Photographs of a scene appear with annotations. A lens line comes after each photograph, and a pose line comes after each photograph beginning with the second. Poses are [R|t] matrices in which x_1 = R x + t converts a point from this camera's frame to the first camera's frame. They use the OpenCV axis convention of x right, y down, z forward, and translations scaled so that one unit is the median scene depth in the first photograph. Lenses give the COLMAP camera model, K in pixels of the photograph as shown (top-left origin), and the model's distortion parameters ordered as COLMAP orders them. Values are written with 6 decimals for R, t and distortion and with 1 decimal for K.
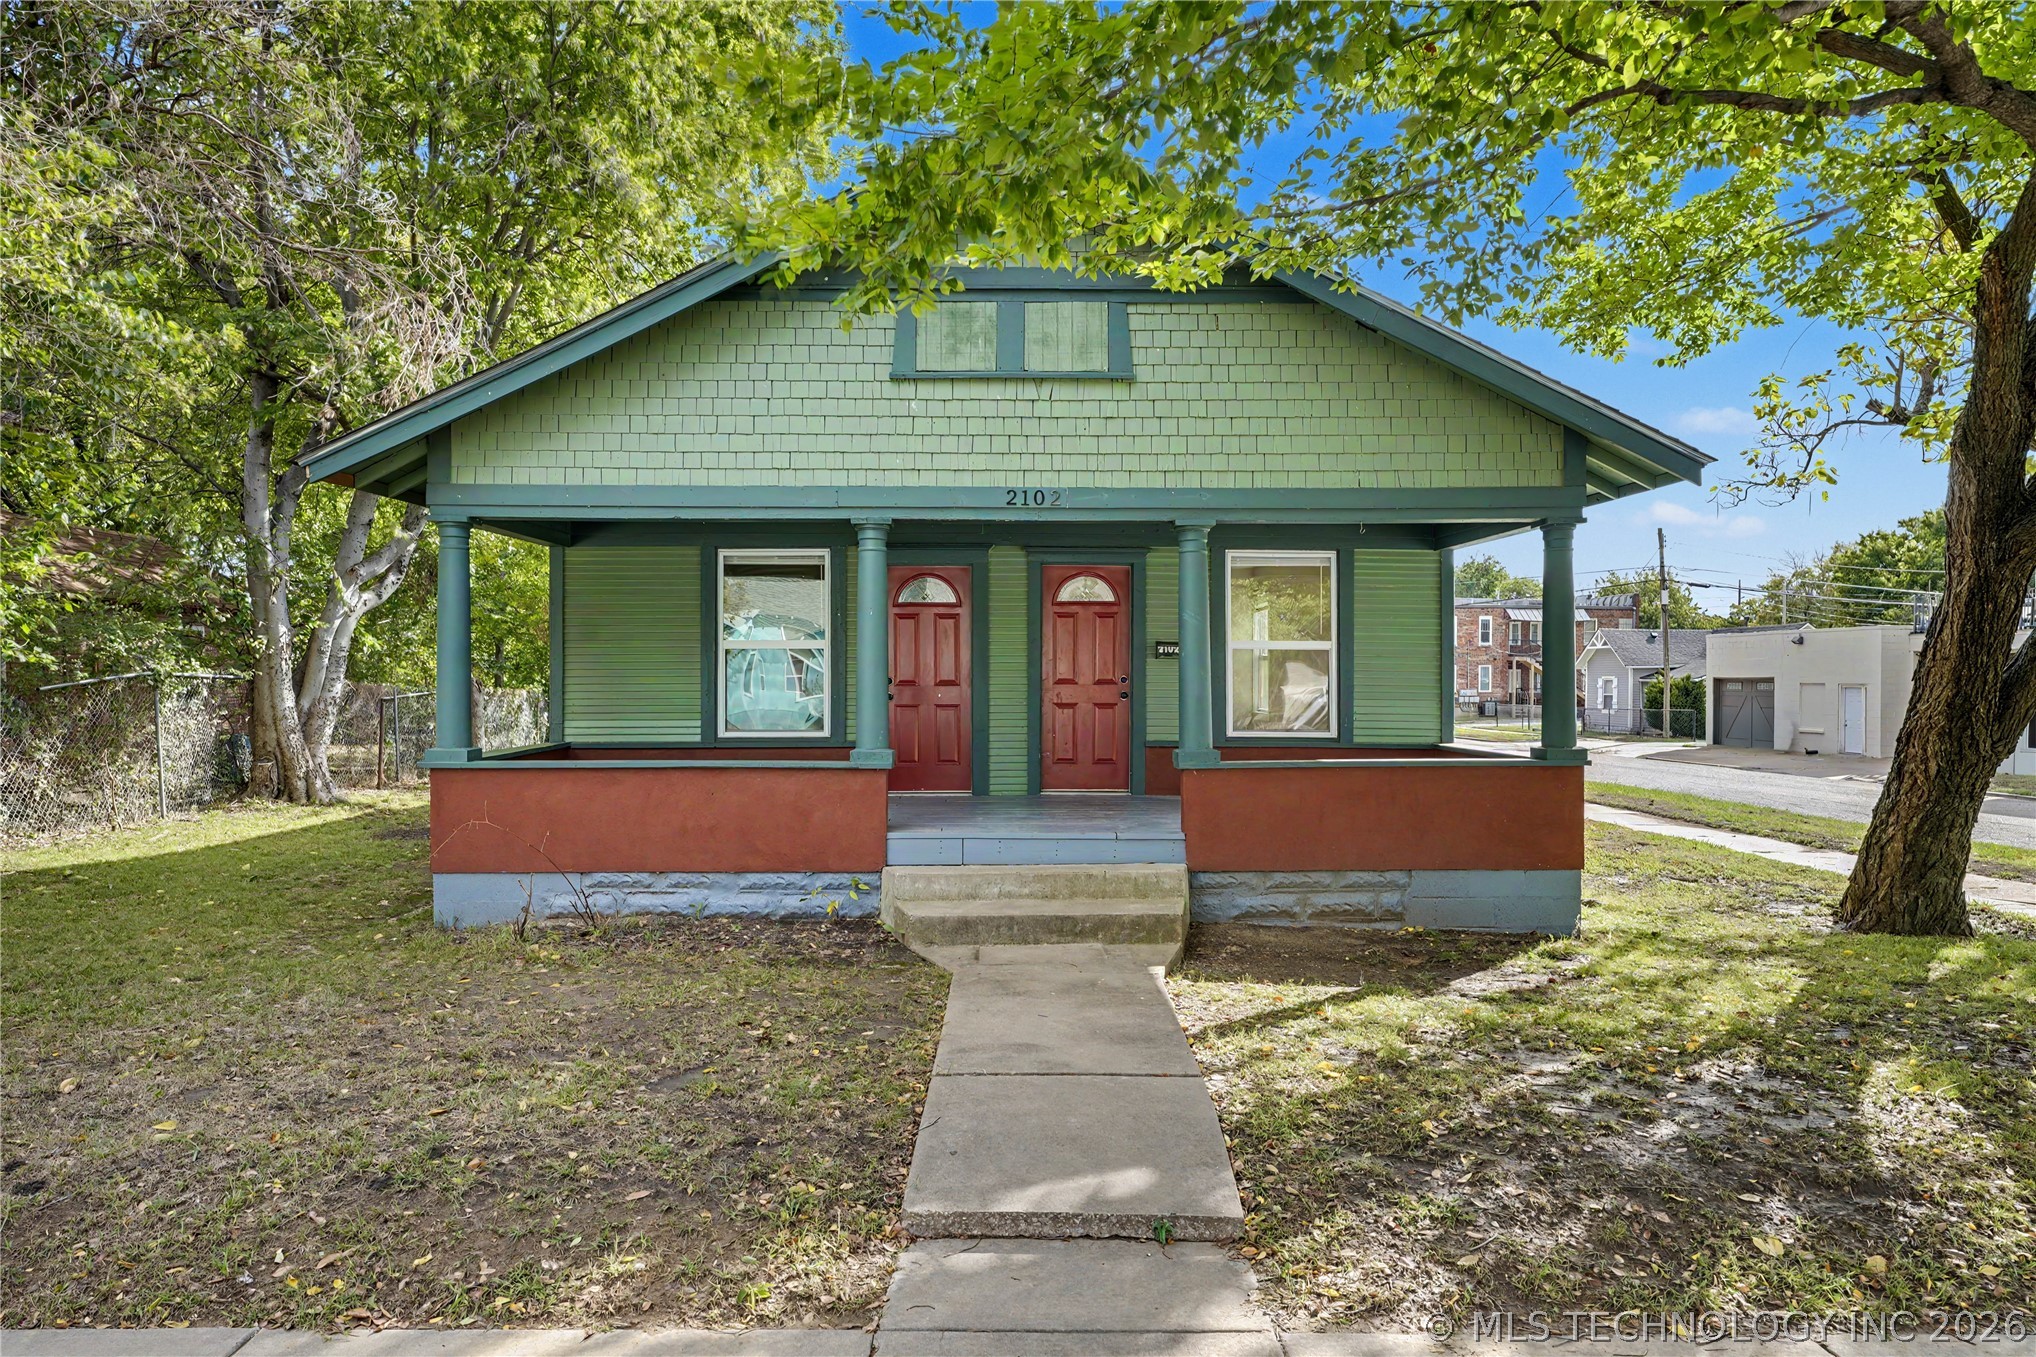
lens RADIAL K [[1302.4, 0, 1019.7], [0, 1302.4, 685.4], [0, 0, 1]] dist [0.001417, 0.005168]
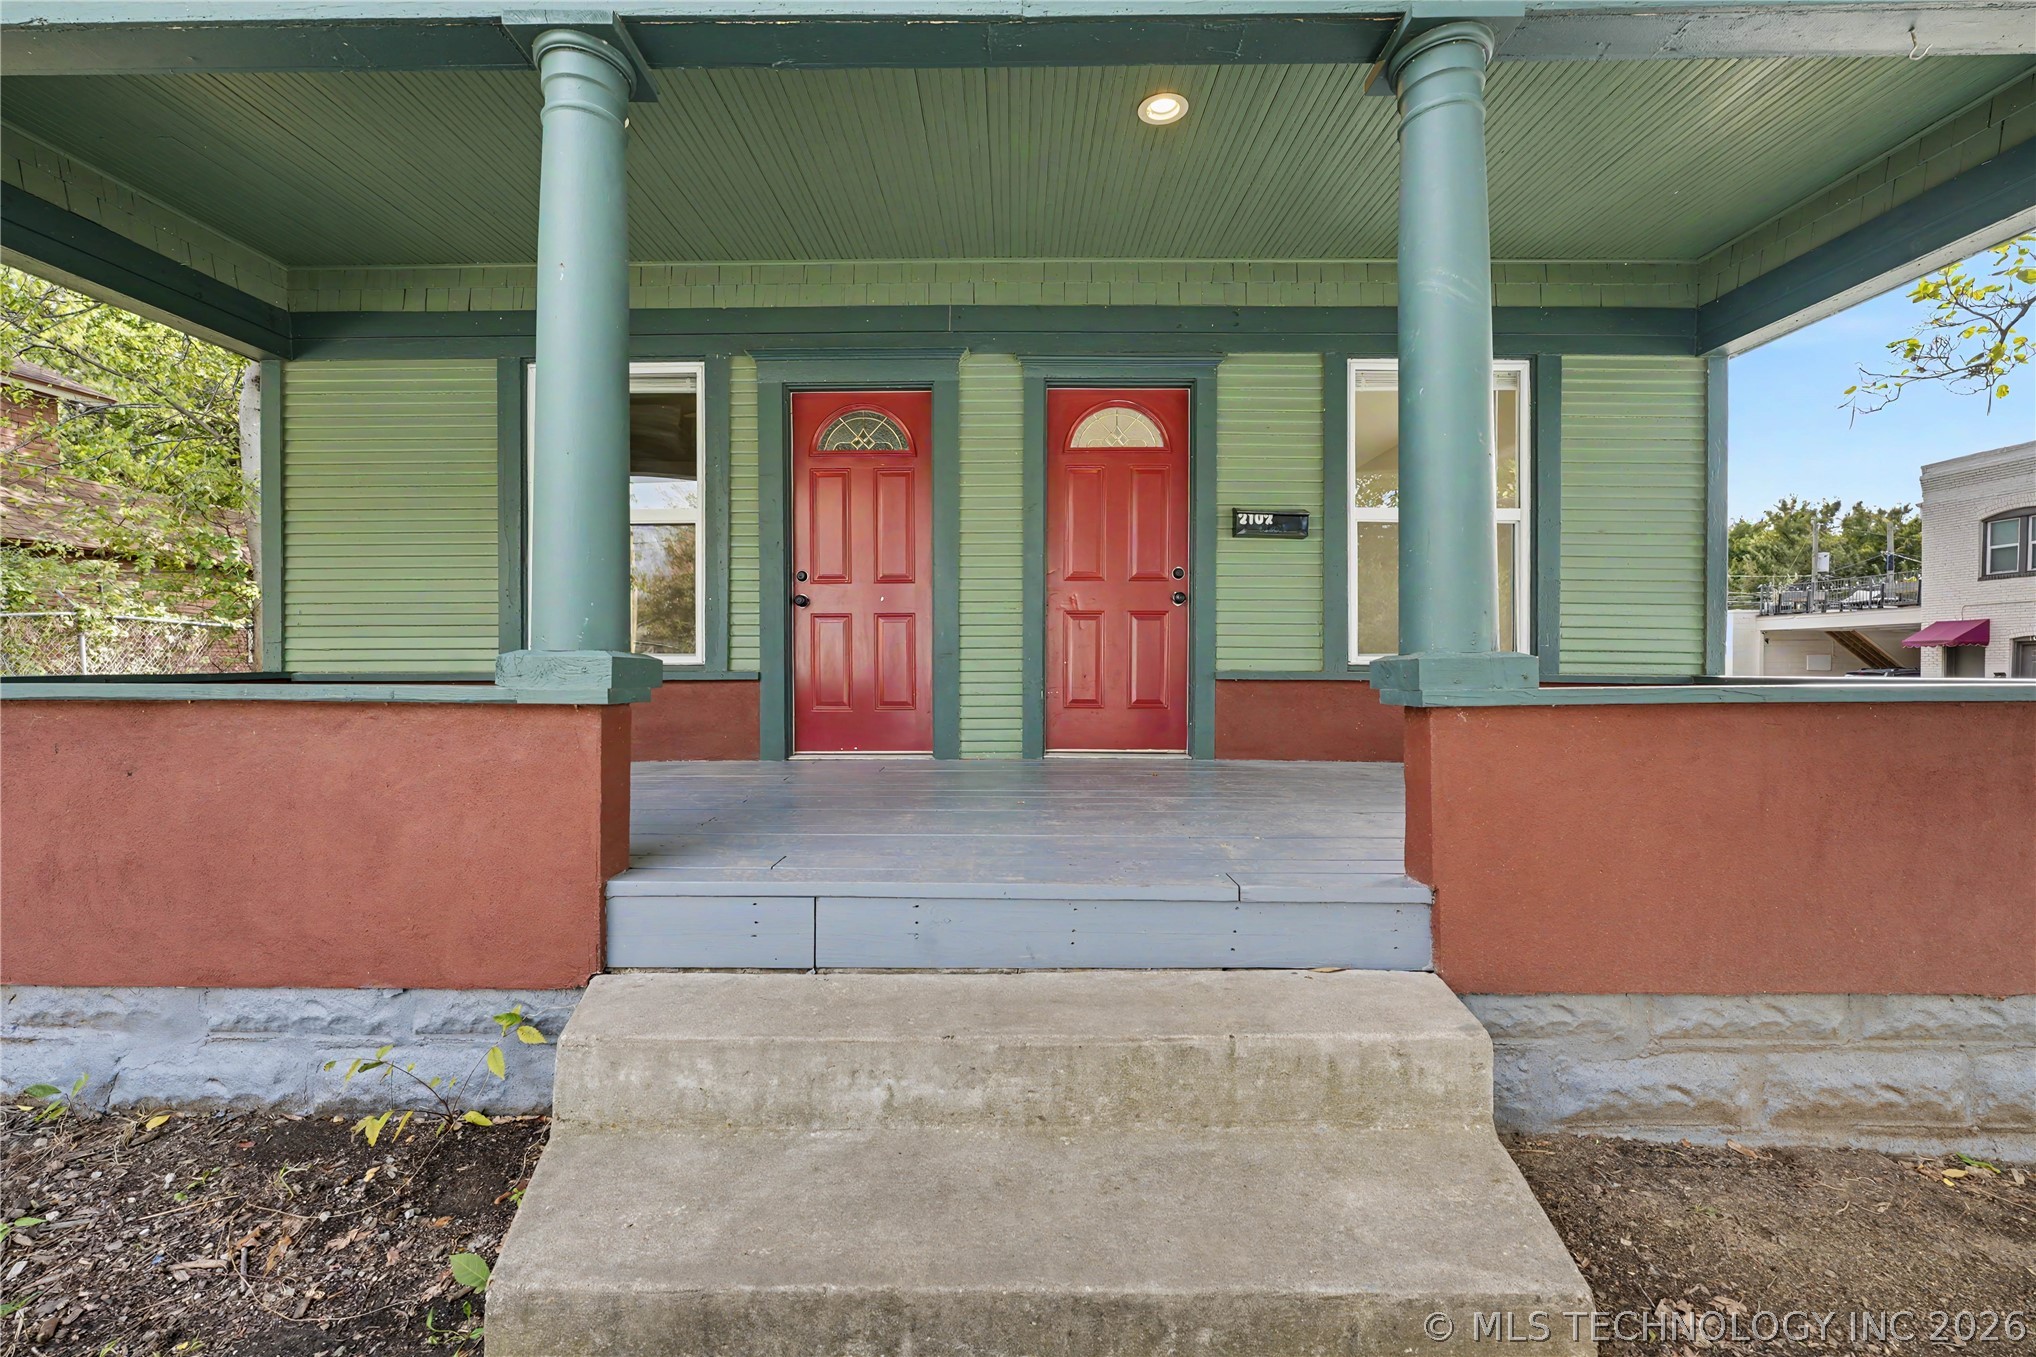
lens RADIAL K [[819.0, 0, 1017.7], [0, 819.0, 677.0], [0, 0, 1]] dist [0.001026, 0.000201]
pose [[0.999459, 0.000651, -0.032887, 0.020467], [-0.000495, 0.999989, 0.004761, 0.054924], [0.032890, -0.004742, 0.999448, 0.770321]]
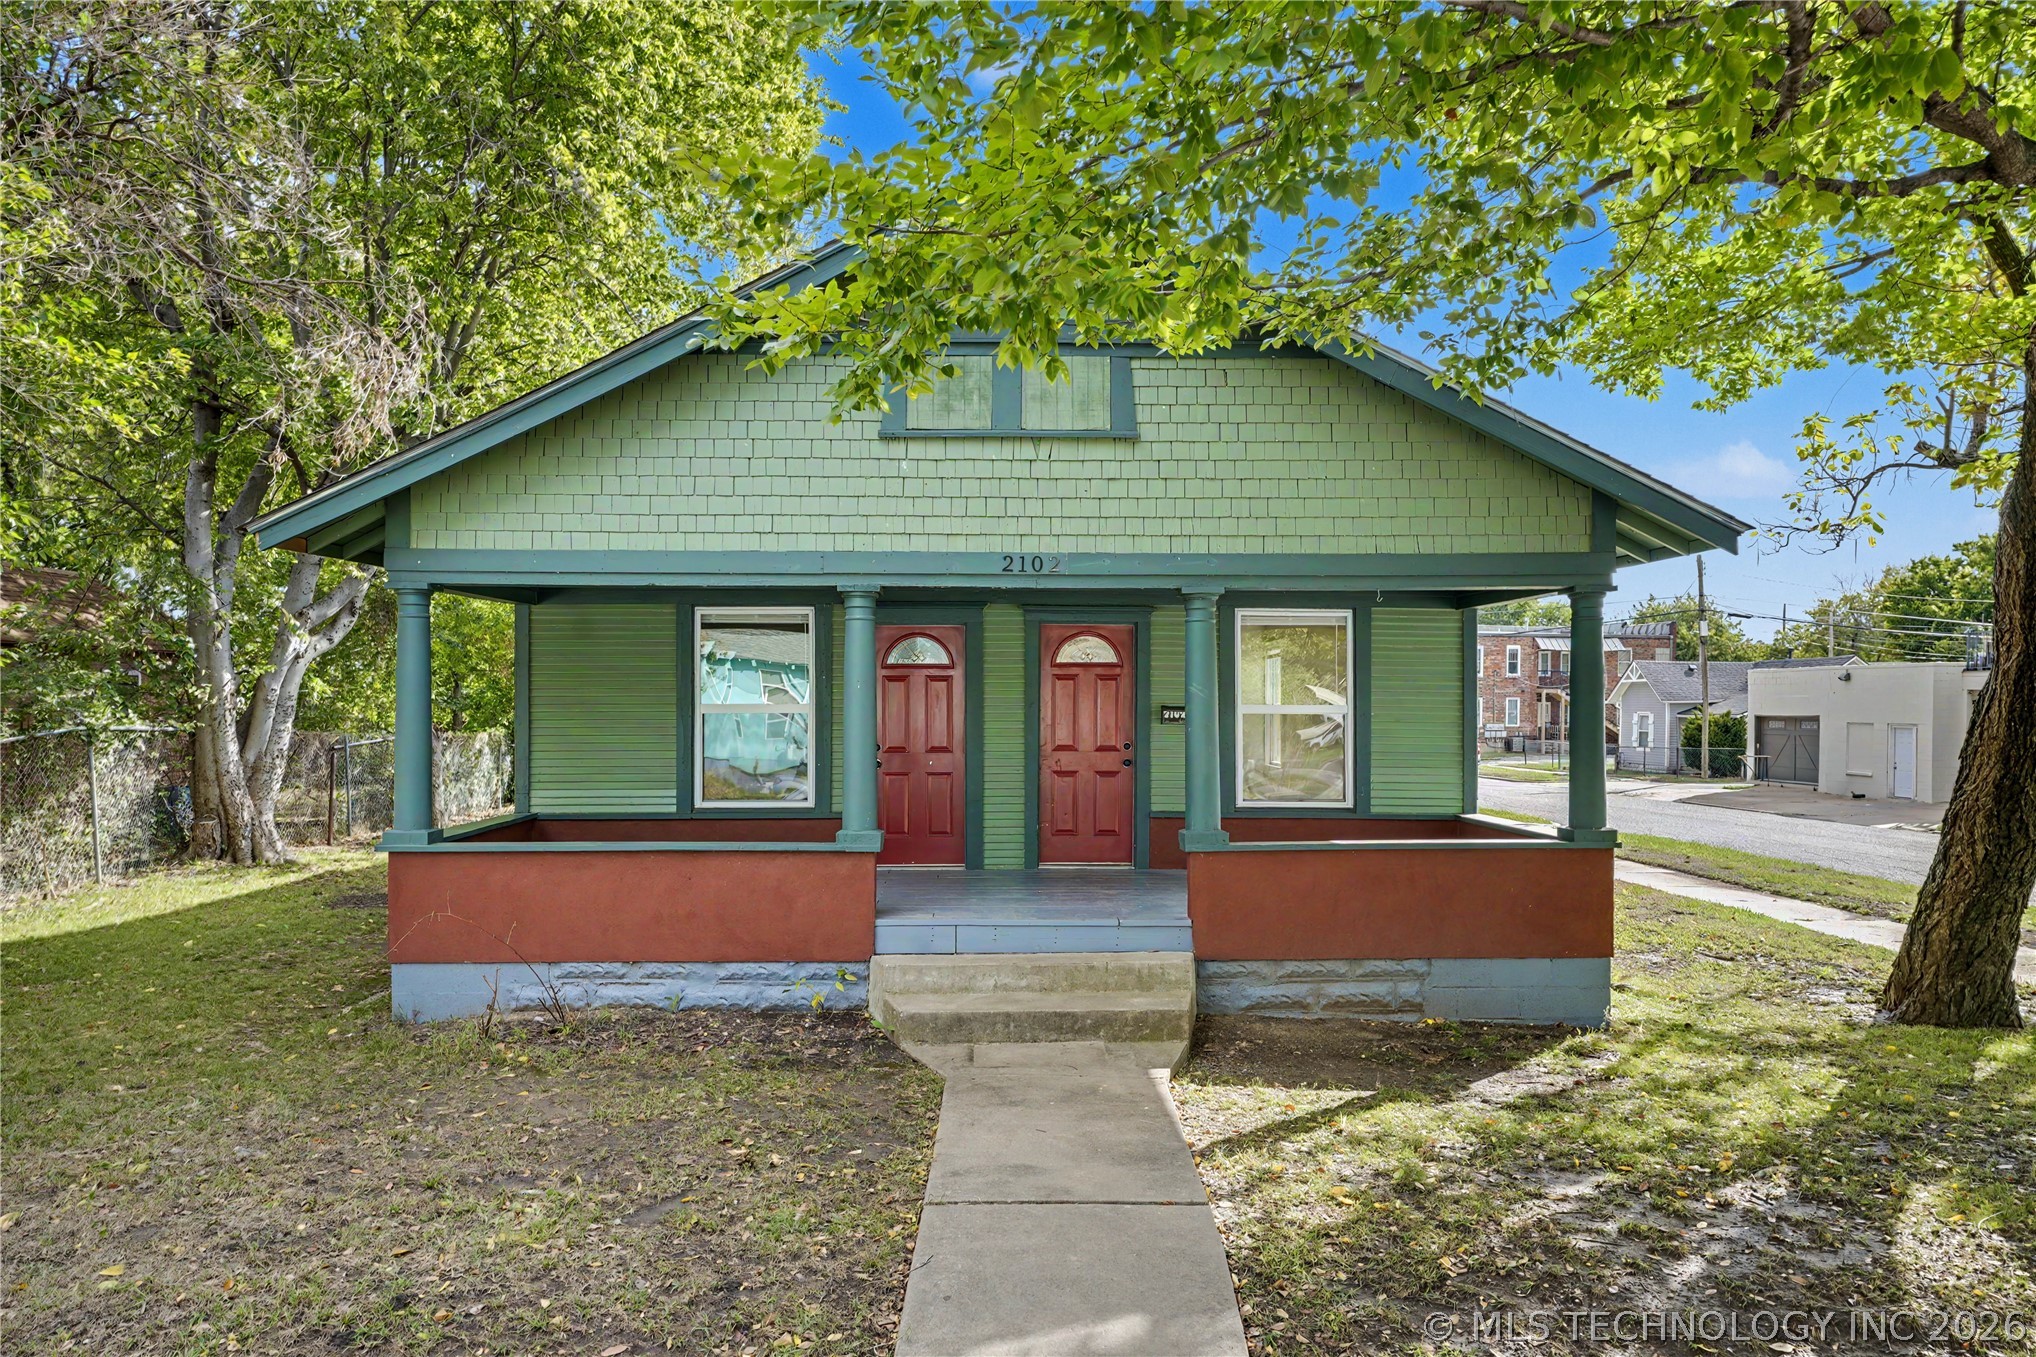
lens RADIAL K [[1394.9, 0, 1027.1], [0, 1394.9, 715.5], [0, 0, 1]] dist [0.003322, 0.004527]
pose [[0.999967, 0.001261, 0.008004, -0.000499], [-0.001279, 0.999997, 0.002252, -0.036405], [-0.008001, -0.002263, 0.999965, -0.008997]]
